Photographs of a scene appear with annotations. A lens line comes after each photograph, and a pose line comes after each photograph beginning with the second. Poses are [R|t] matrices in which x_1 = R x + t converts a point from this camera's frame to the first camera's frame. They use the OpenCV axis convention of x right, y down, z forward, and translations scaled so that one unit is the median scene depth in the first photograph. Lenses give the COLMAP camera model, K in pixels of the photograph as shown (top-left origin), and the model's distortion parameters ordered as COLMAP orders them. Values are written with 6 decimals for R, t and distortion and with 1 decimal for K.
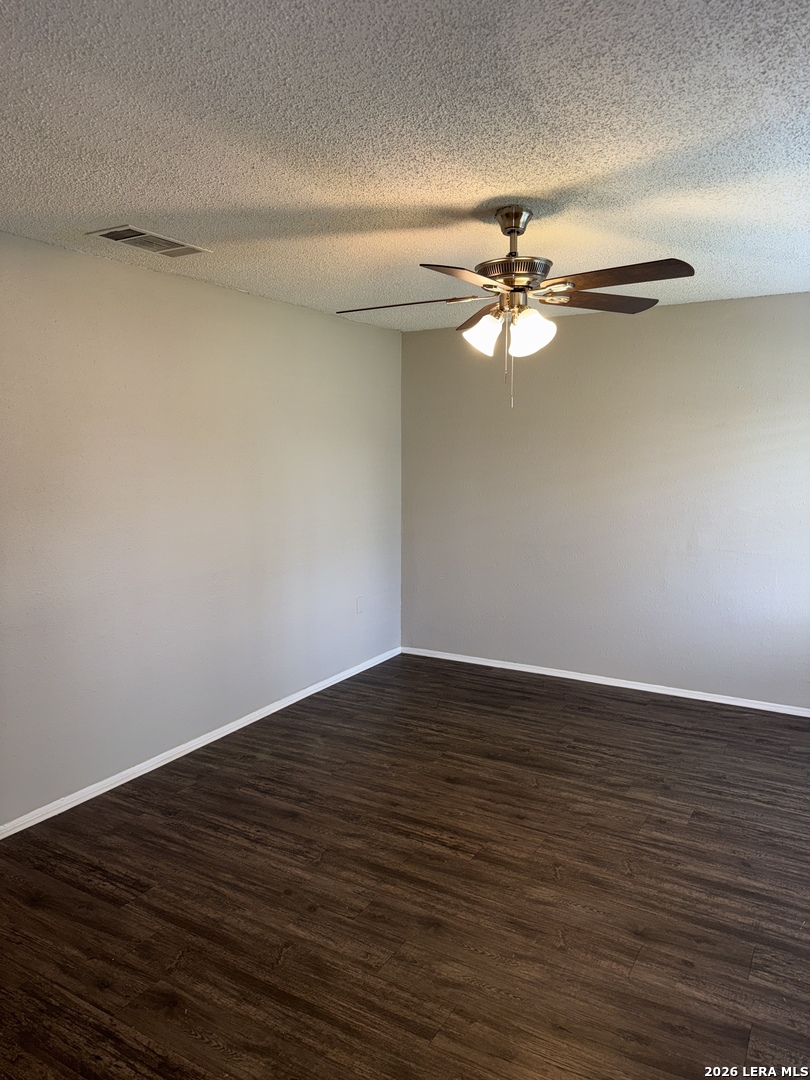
lens RADIAL K [[761.6, 0, 401.0], [0, 761.6, 538.9], [0, 0, 1]] dist [0.145243, -0.232237]
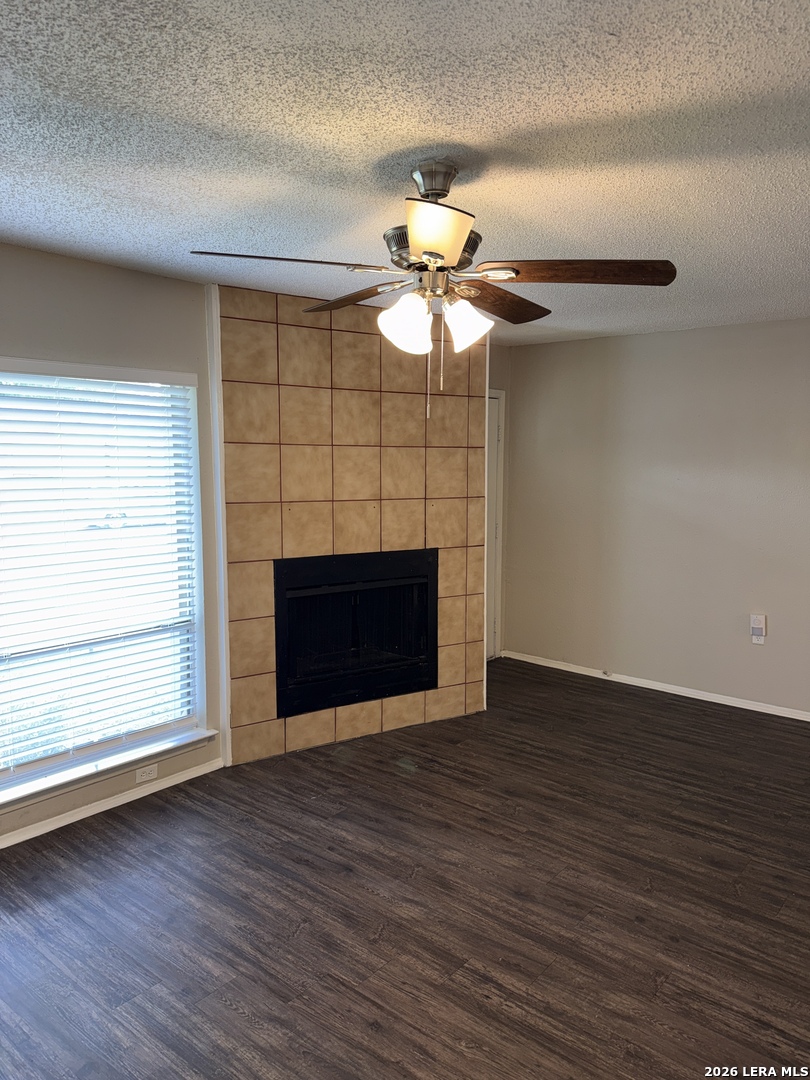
lens RADIAL K [[765.8, 0, 405.0], [0, 765.8, 540.0], [0, 0, 1]] dist [0.011180, 0.001166]
pose [[-0.987498, -0.024396, 0.155733, 0.039167], [0.012597, 0.972579, 0.232230, -0.211705], [-0.157128, 0.231288, -0.960113, 1.630633]]
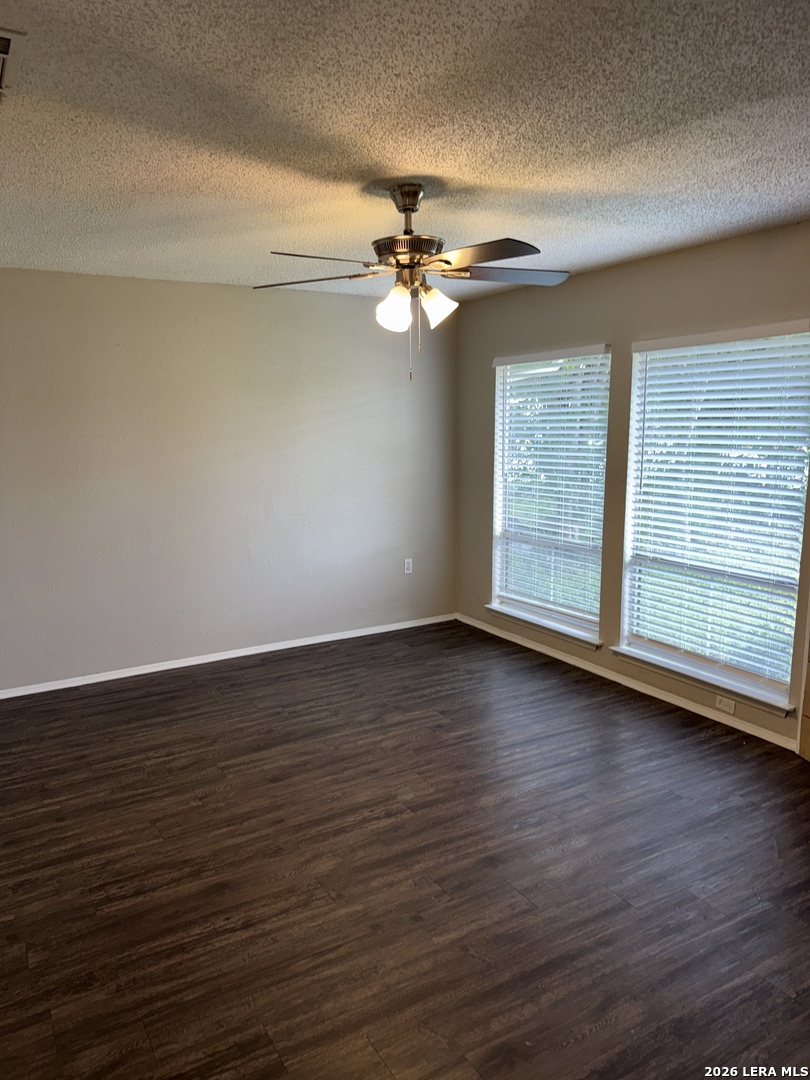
lens RADIAL K [[761.6, 0, 401.0], [0, 761.6, 538.9], [0, 0, 1]] dist [0.145243, -0.232237]
pose [[0.482918, -0.134913, 0.865210, -0.735250], [0.117886, 0.989082, 0.088430, -0.044283], [-0.867694, 0.059292, 0.493550, 0.460232]]
